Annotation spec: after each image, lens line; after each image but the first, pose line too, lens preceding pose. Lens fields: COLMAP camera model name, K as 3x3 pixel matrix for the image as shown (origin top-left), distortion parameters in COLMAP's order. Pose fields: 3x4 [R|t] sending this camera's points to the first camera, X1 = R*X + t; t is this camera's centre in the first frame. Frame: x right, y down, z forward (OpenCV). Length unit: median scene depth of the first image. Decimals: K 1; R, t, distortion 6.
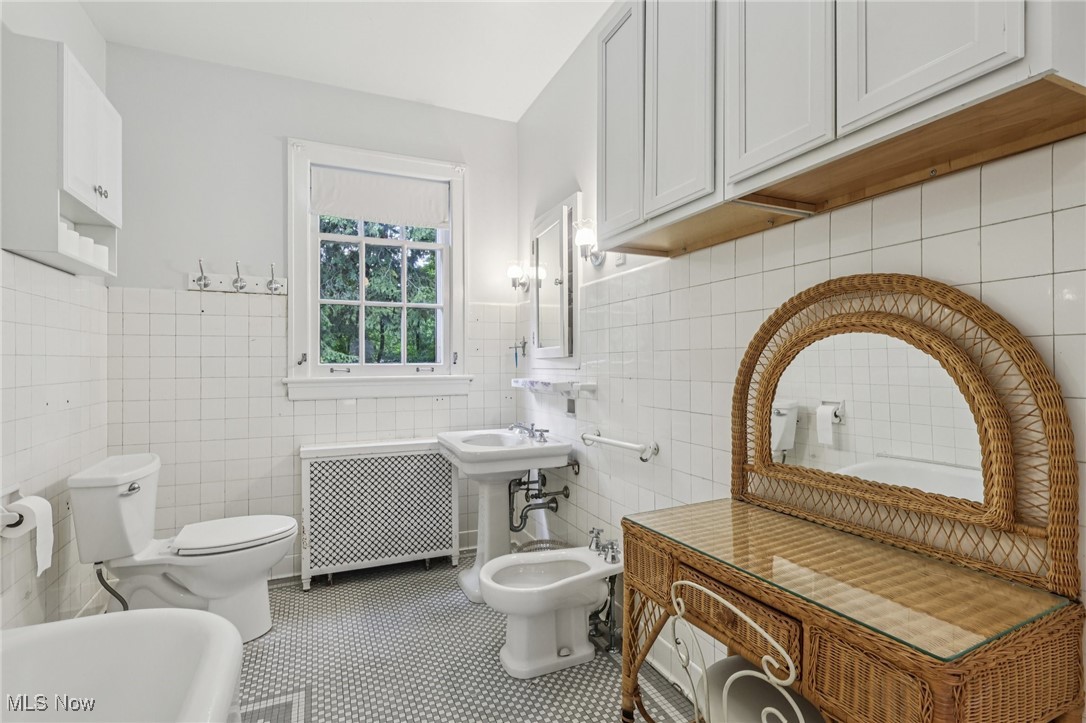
lens RADIAL K [[512.2, 0, 538.7], [0, 512.2, 359.9], [0, 0, 1]] dist [-0.014652, 0.000442]
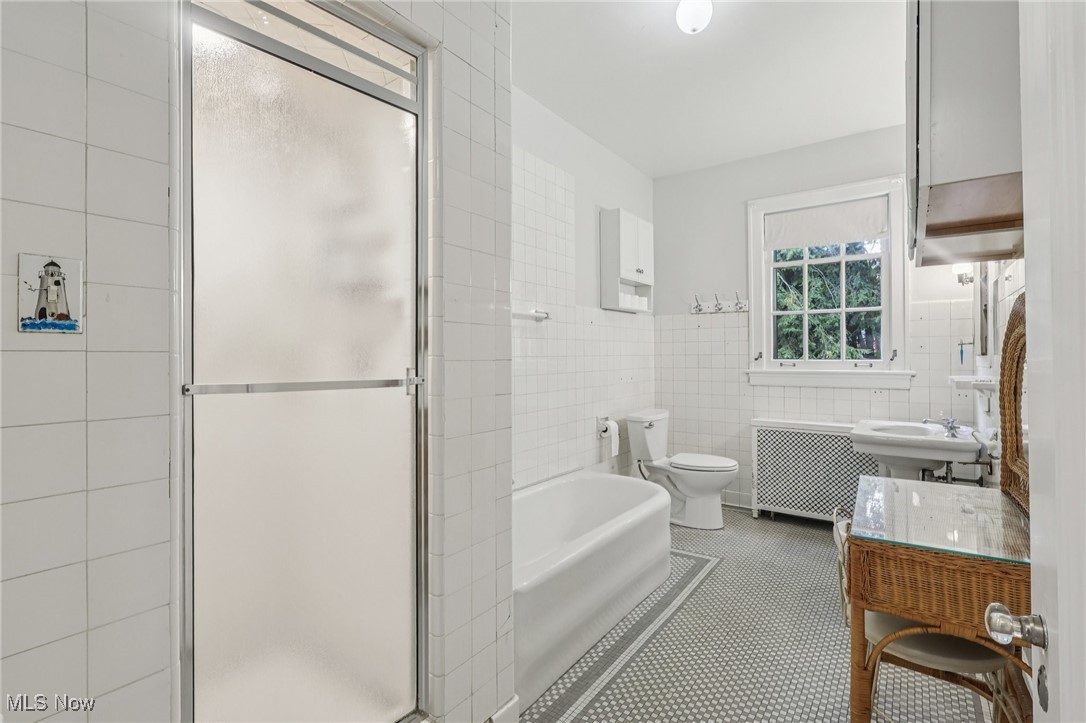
lens RADIAL K [[512.2, 0, 538.7], [0, 512.2, 359.9], [0, 0, 1]] dist [-0.014652, 0.000442]
pose [[0.490340, 0.008016, -0.871494, 0.483290], [0.006412, 0.999897, 0.012805, -0.013987], [0.871508, -0.011867, 0.490238, -0.224362]]
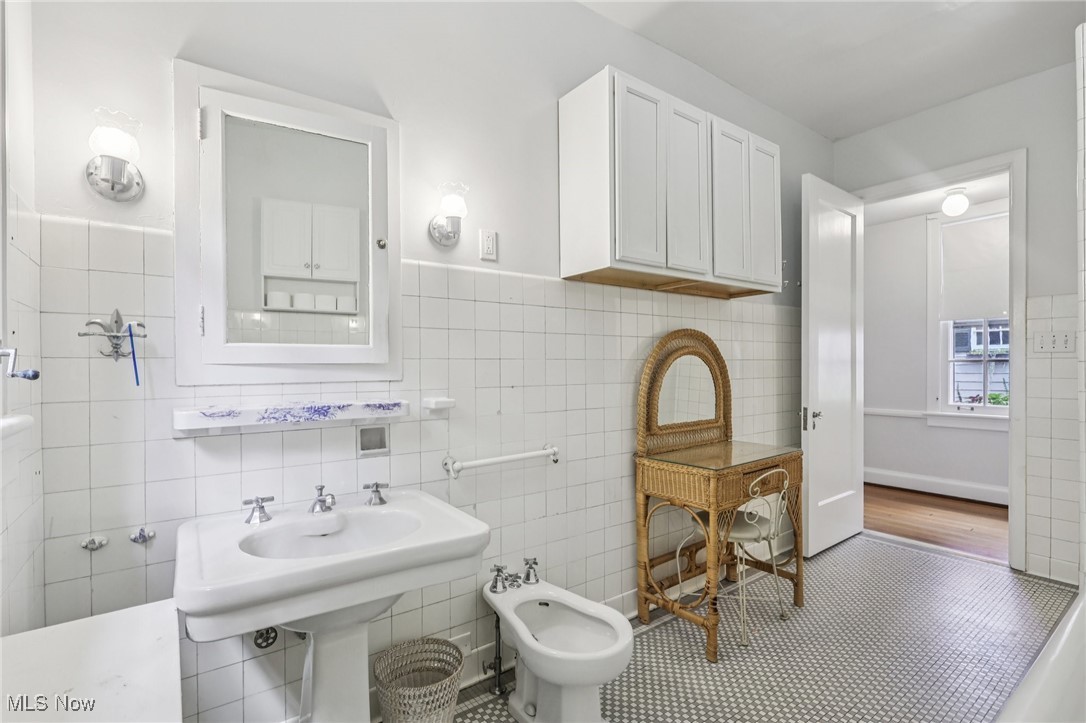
lens RADIAL K [[512.2, 0, 538.7], [0, 512.2, 359.9], [0, 0, 1]] dist [-0.014652, 0.000442]
pose [[-0.200137, 0.008146, 0.979734, -0.594170], [-0.005205, 0.999942, -0.009377, -0.004688], [-0.979754, -0.006976, -0.200083, 0.883188]]
